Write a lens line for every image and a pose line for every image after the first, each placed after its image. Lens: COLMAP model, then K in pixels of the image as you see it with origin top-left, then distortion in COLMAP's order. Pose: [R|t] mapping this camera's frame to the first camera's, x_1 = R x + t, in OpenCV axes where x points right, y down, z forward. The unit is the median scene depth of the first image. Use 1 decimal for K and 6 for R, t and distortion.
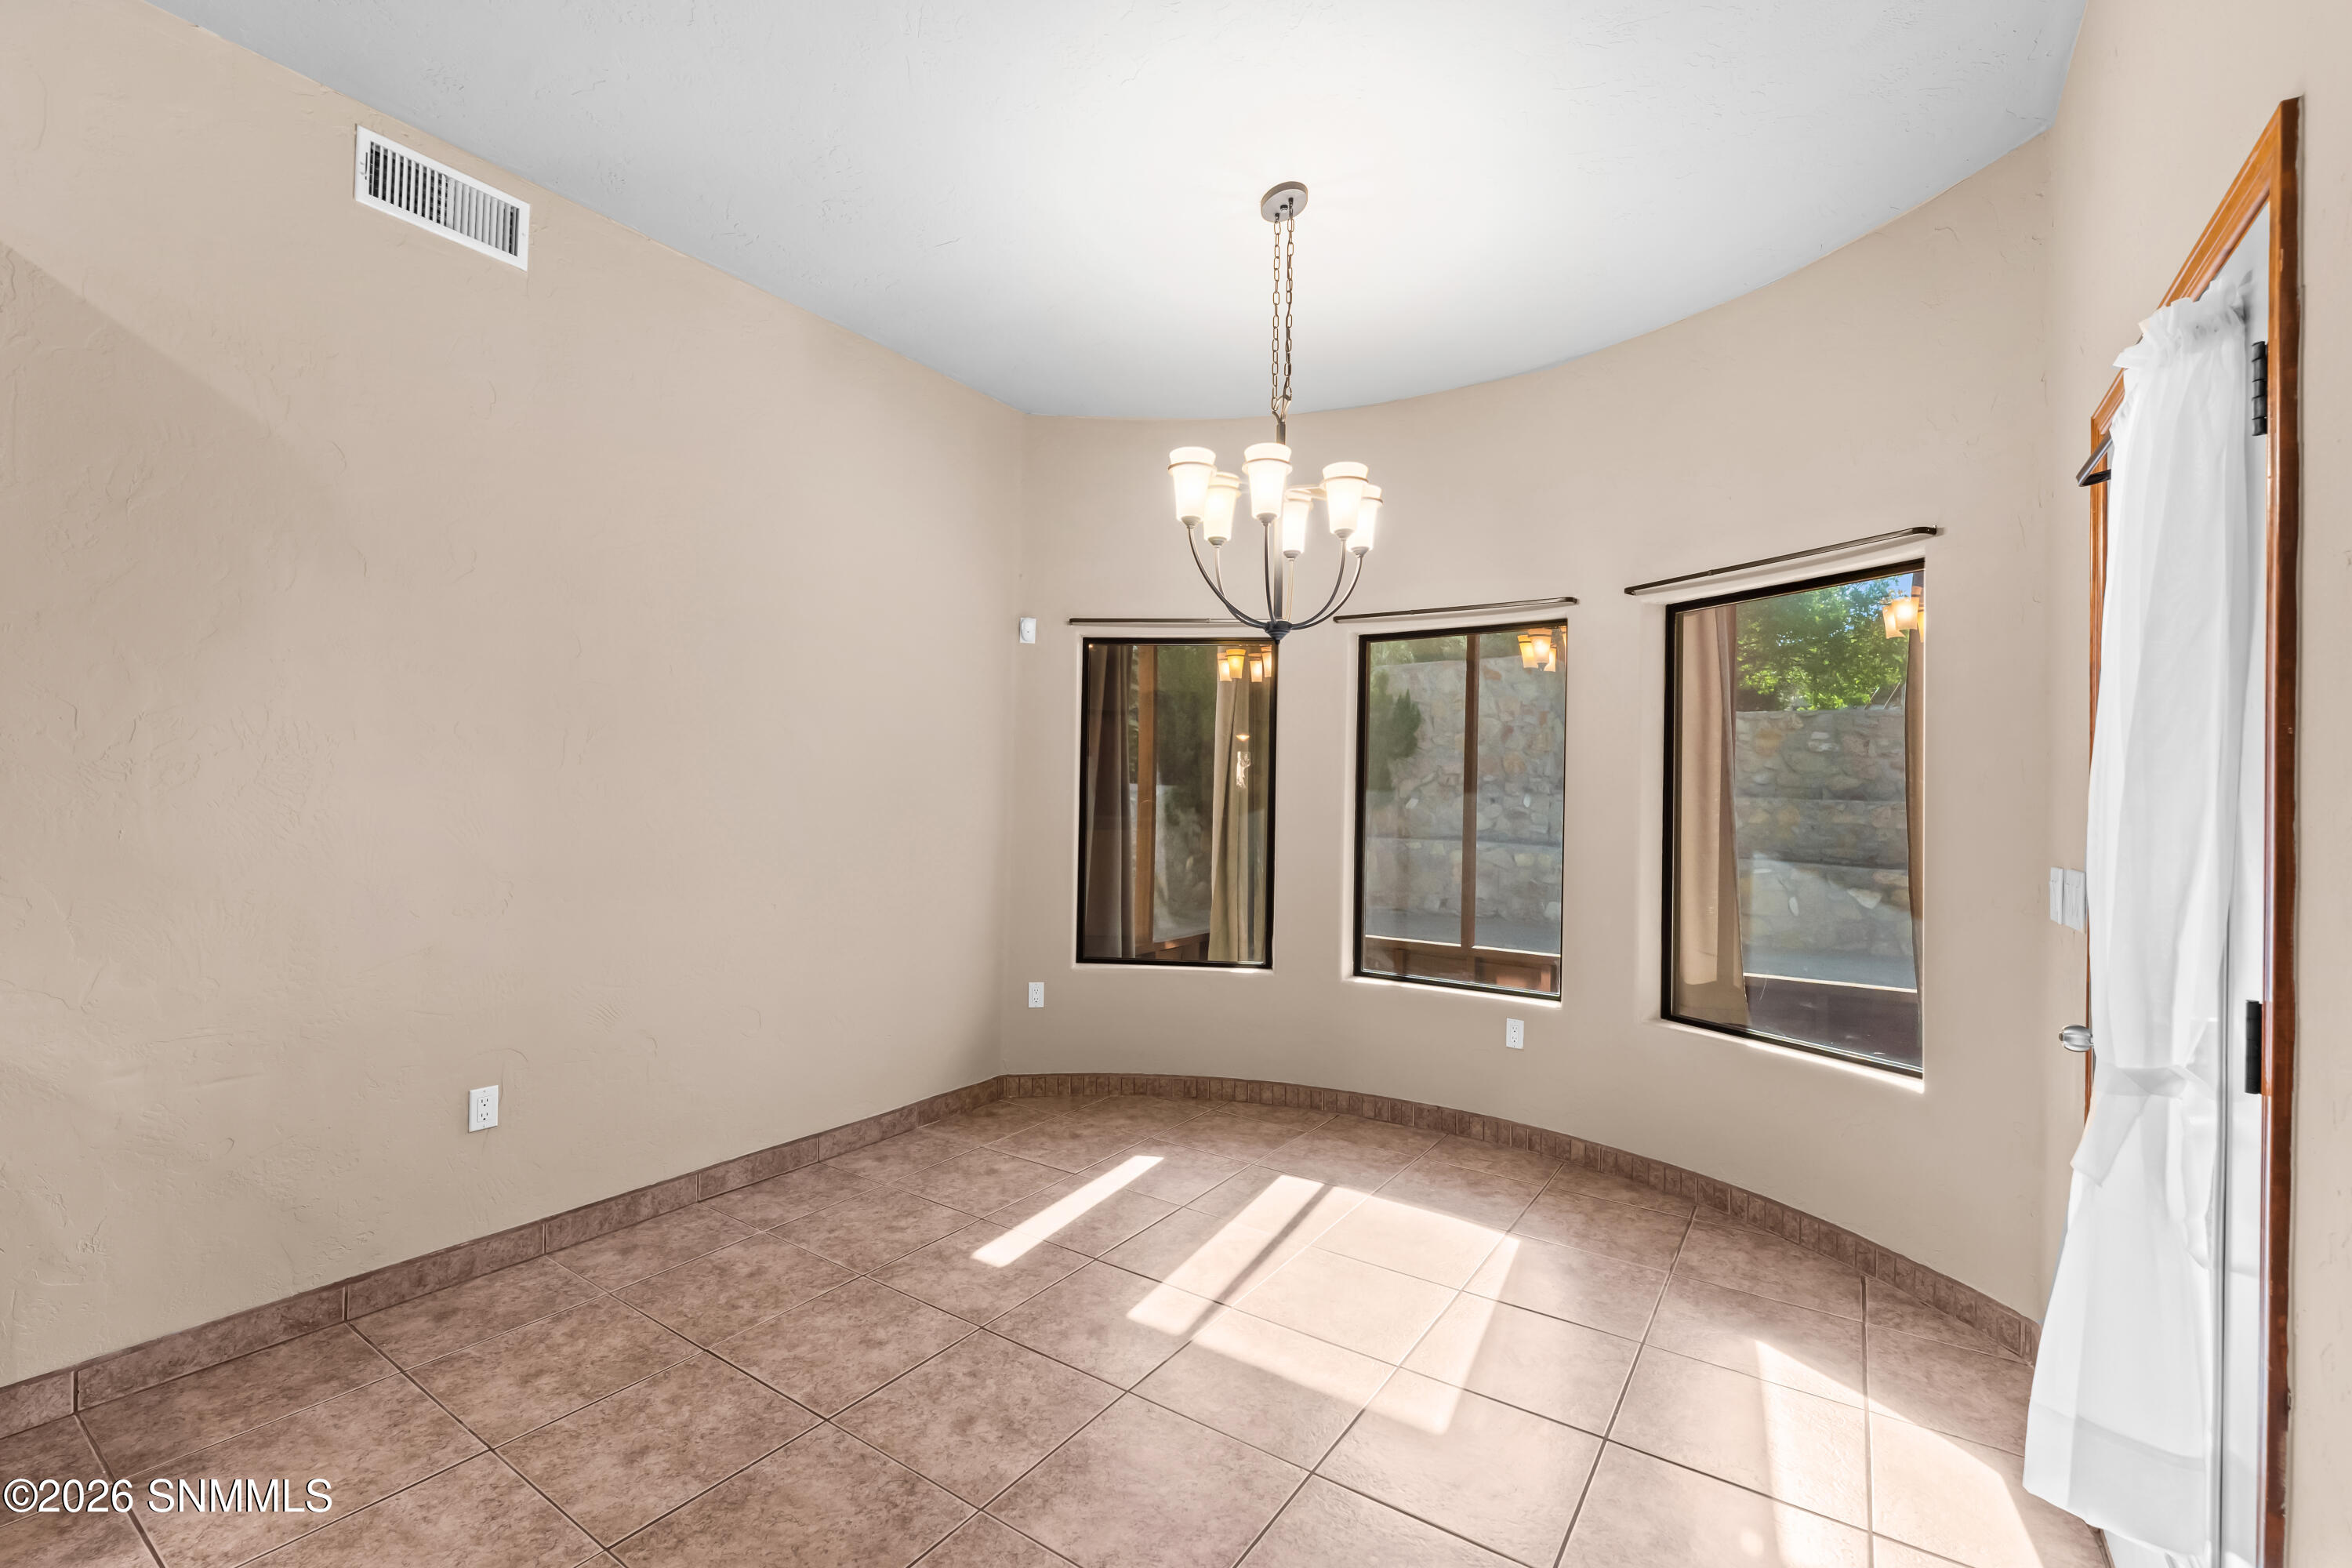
lens RADIAL K [[998.7, 0, 1165.1], [0, 998.7, 786.9], [0, 0, 1]] dist [-0.001064, 0.000381]
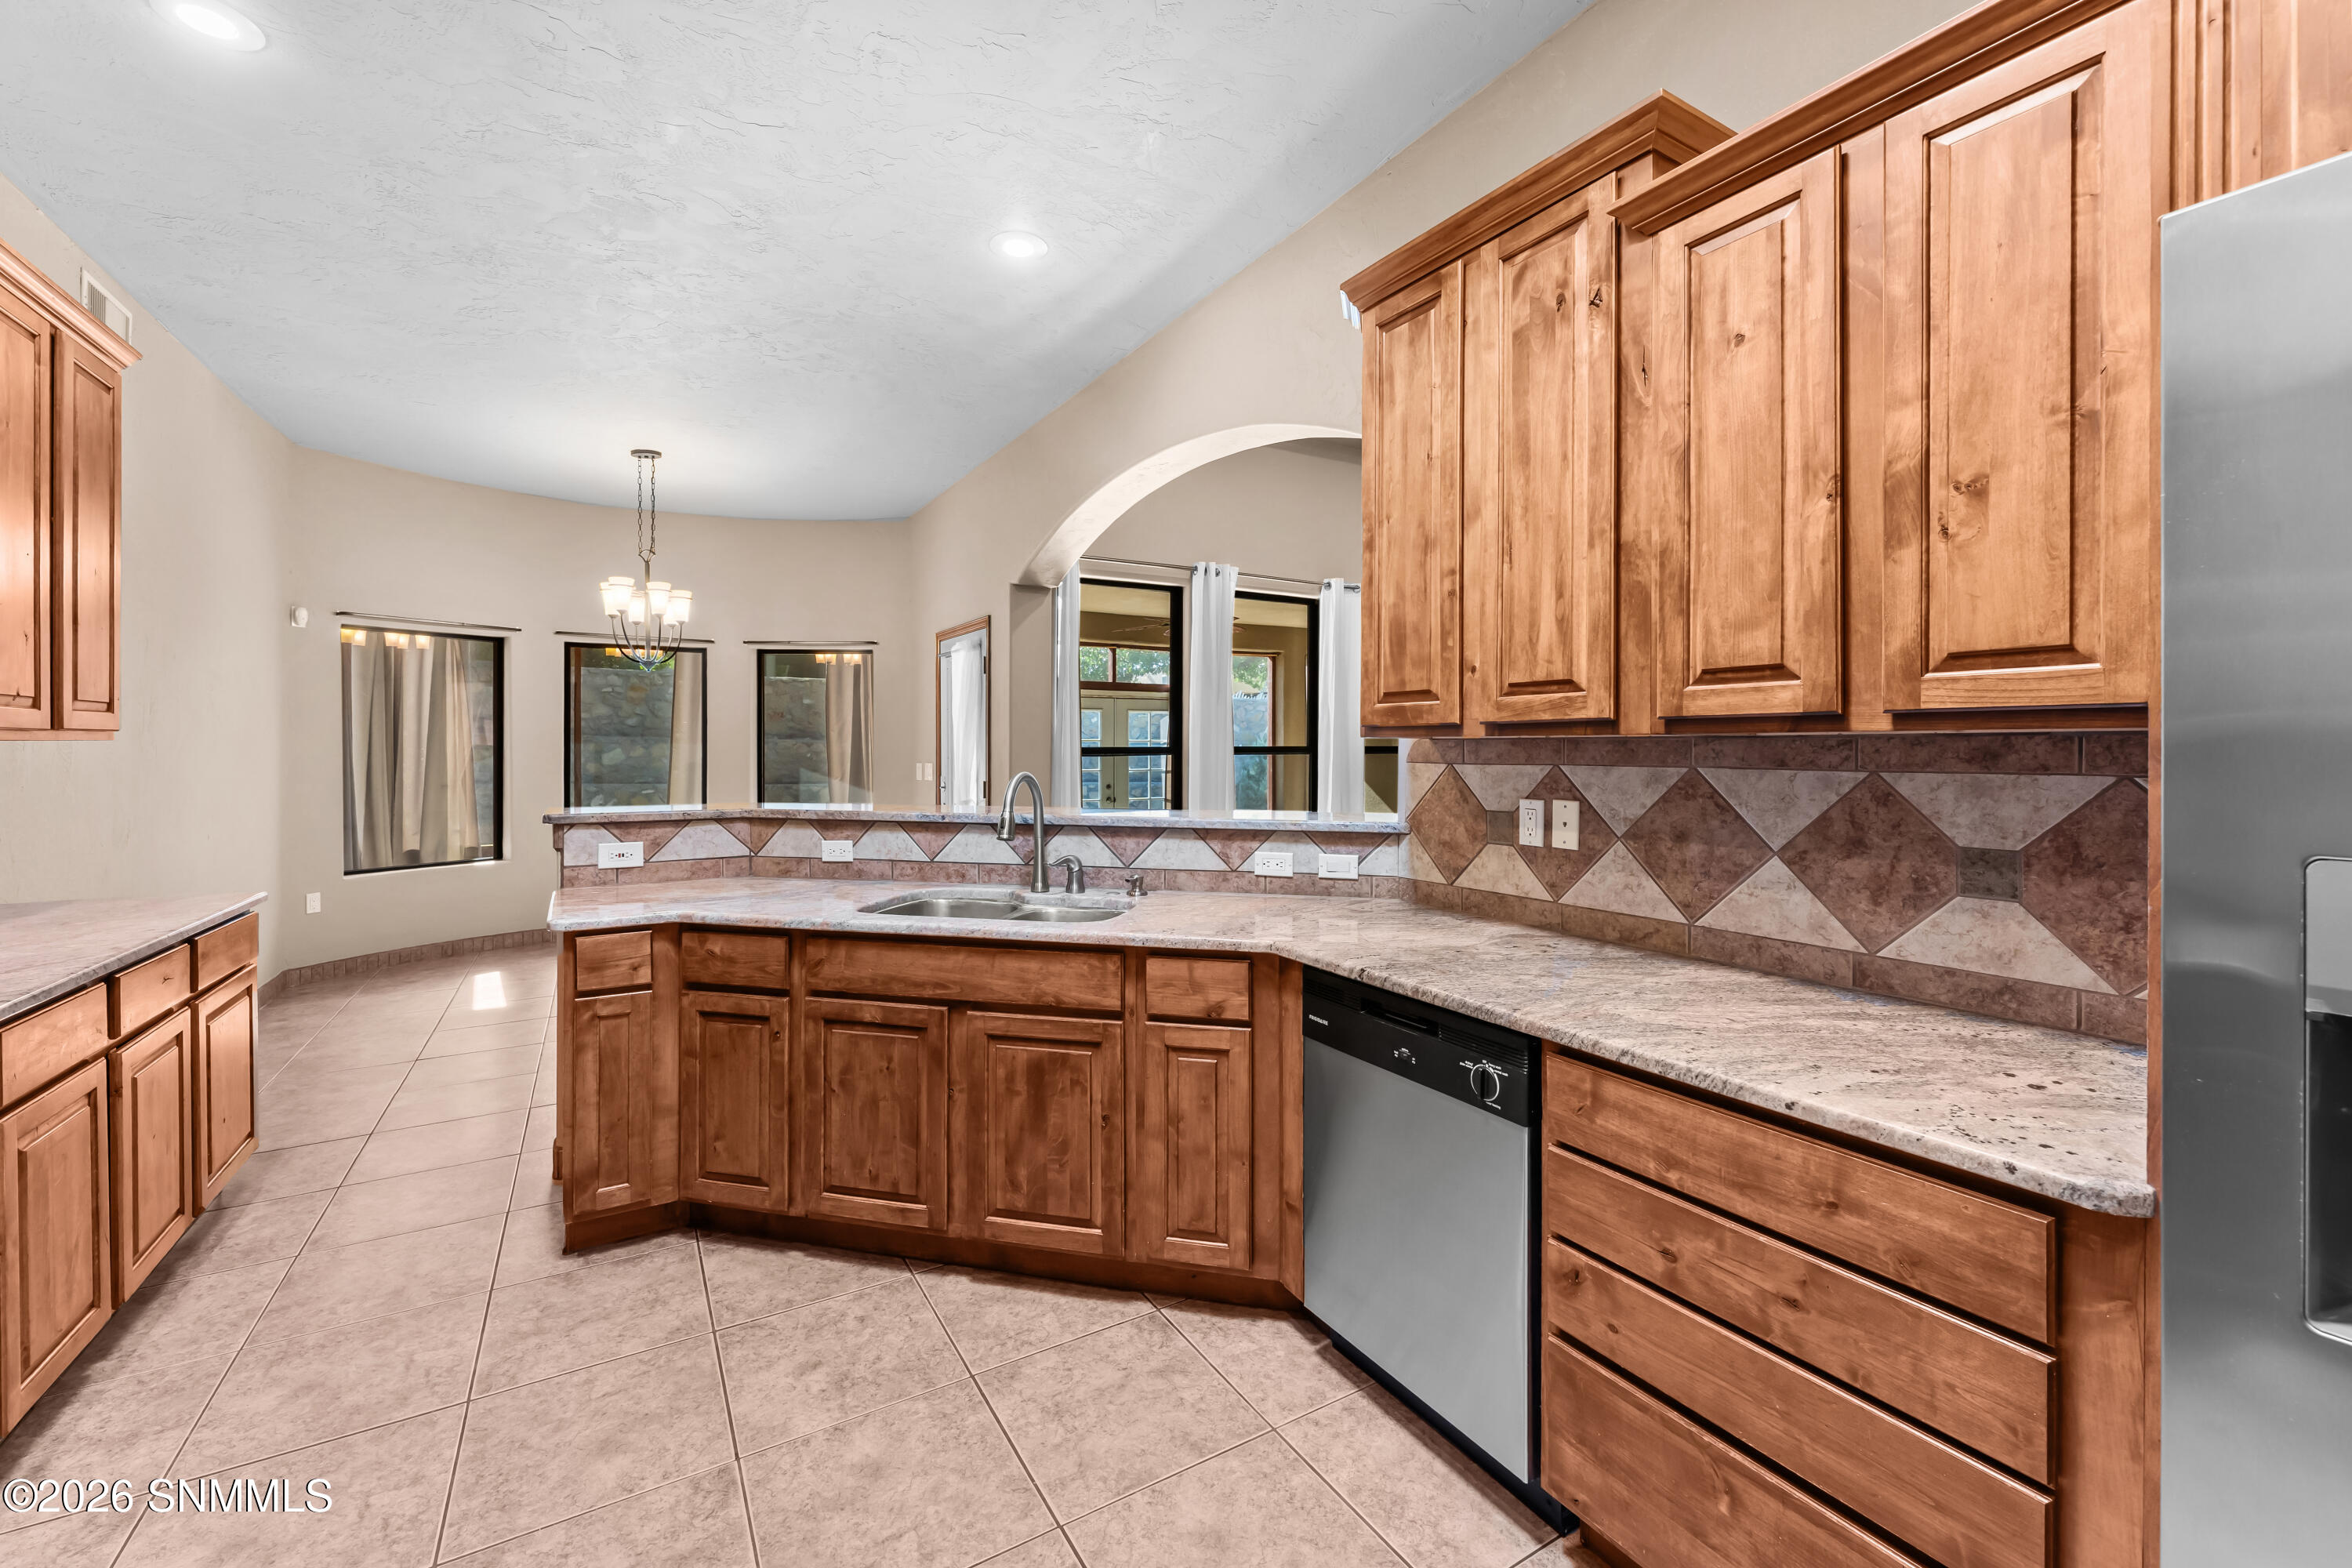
lens RADIAL K [[953.1, 0, 1167.6], [0, 953.1, 749.0], [0, 0, 1]] dist [0.000081, -0.000274]
pose [[0.423849, -0.025472, 0.905375, -1.212449], [0.000448, 0.999610, 0.027913, -0.036267], [-0.905733, -0.011425, 0.423695, -0.804066]]
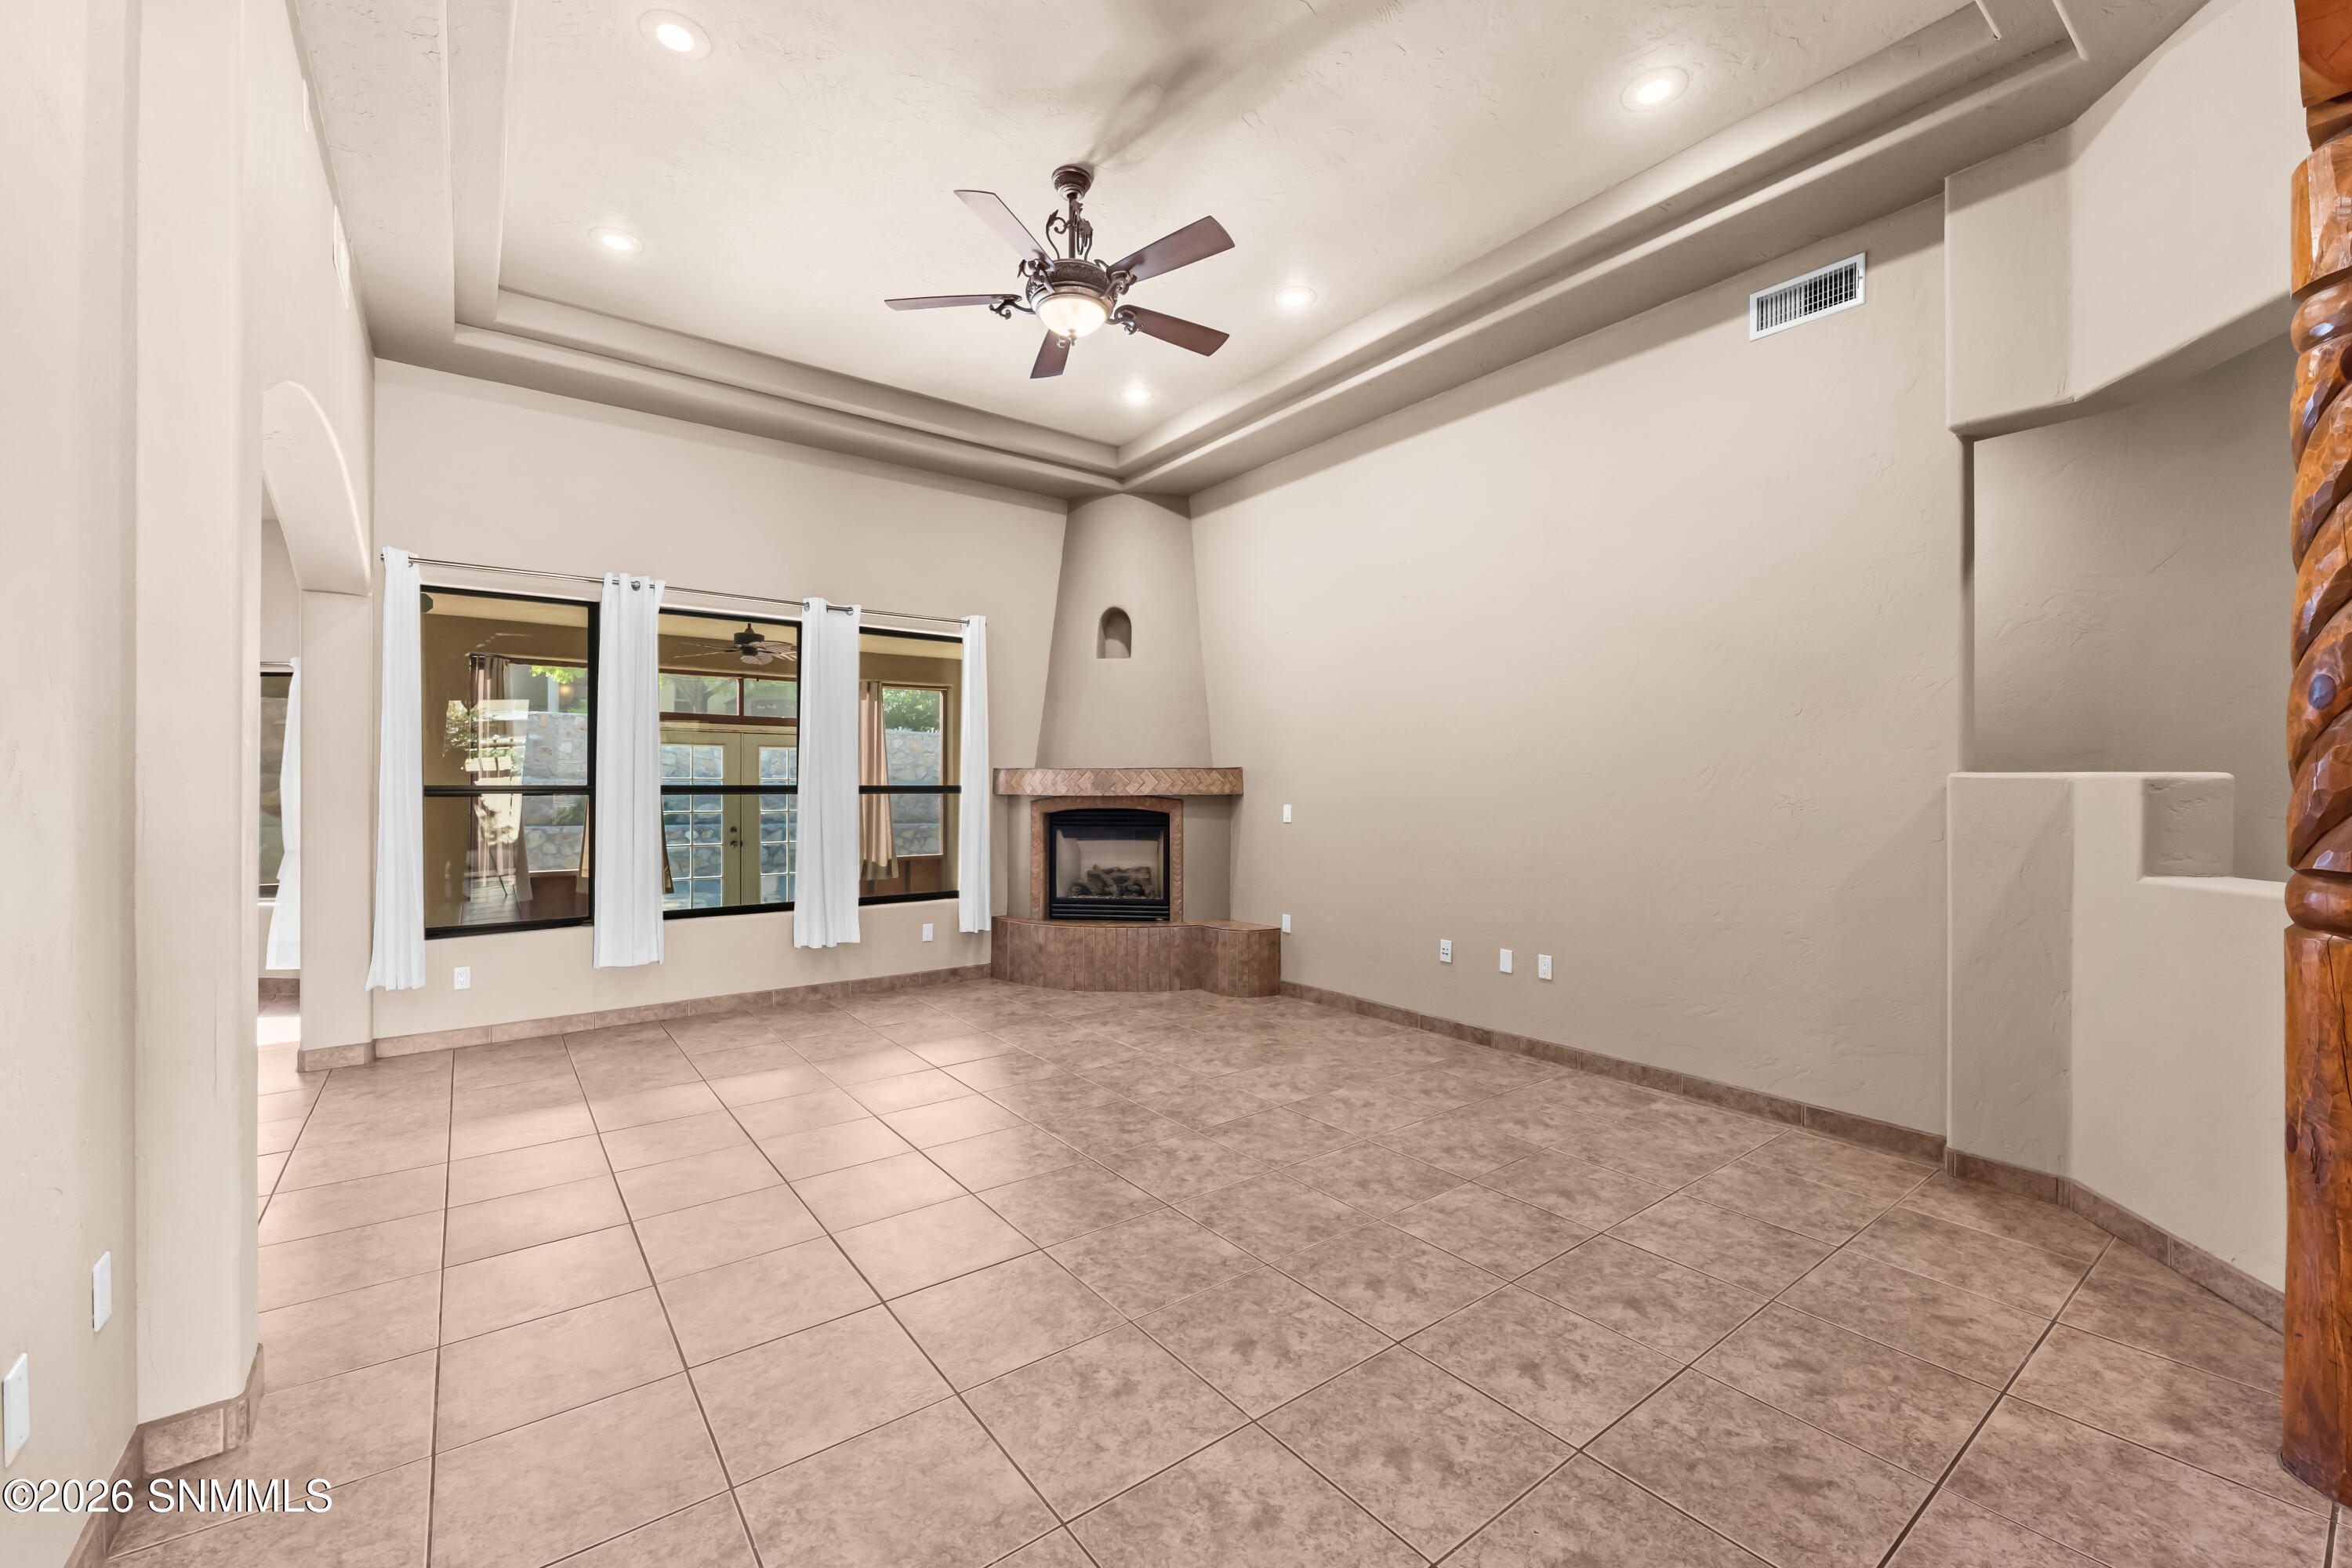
lens RADIAL K [[953.1, 0, 1167.6], [0, 953.1, 749.0], [0, 0, 1]] dist [0.000081, -0.000274]
pose [[0.330608, 0.015141, 0.943647, -0.654944], [-0.004149, 0.999885, -0.014590, -0.029379], [-0.943759, 0.000908, 0.330633, -1.573283]]
